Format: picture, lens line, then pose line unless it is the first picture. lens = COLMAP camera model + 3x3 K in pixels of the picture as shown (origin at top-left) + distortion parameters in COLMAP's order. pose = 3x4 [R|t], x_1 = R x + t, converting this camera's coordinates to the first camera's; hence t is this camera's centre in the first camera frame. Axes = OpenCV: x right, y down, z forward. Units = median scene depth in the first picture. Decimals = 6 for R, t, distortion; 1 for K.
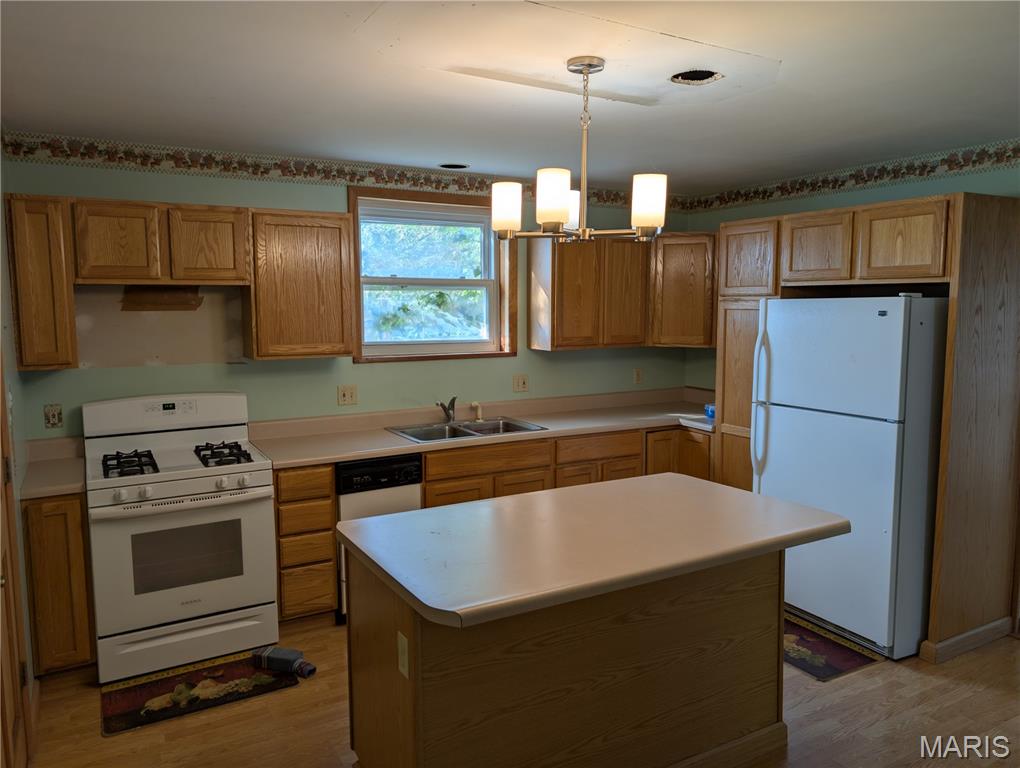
lens RADIAL K [[739.3, 0, 504.8], [0, 739.3, 381.6], [0, 0, 1]] dist [0.025834, -0.012059]
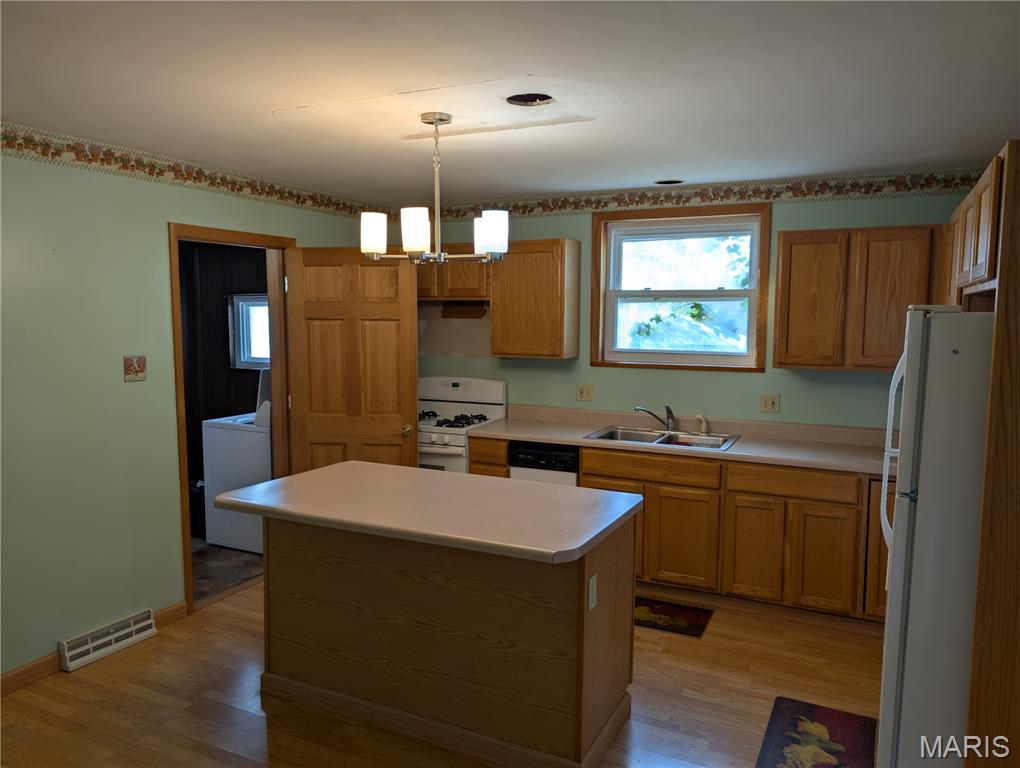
lens RADIAL K [[739.3, 0, 502.2], [0, 739.3, 390.6], [0, 0, 1]] dist [0.025834, -0.012059]
pose [[0.549887, 0.094228, -0.829907, 0.679702], [-0.094674, 0.994244, 0.050157, -0.030982], [0.829856, 0.050991, 0.555643, 0.243833]]
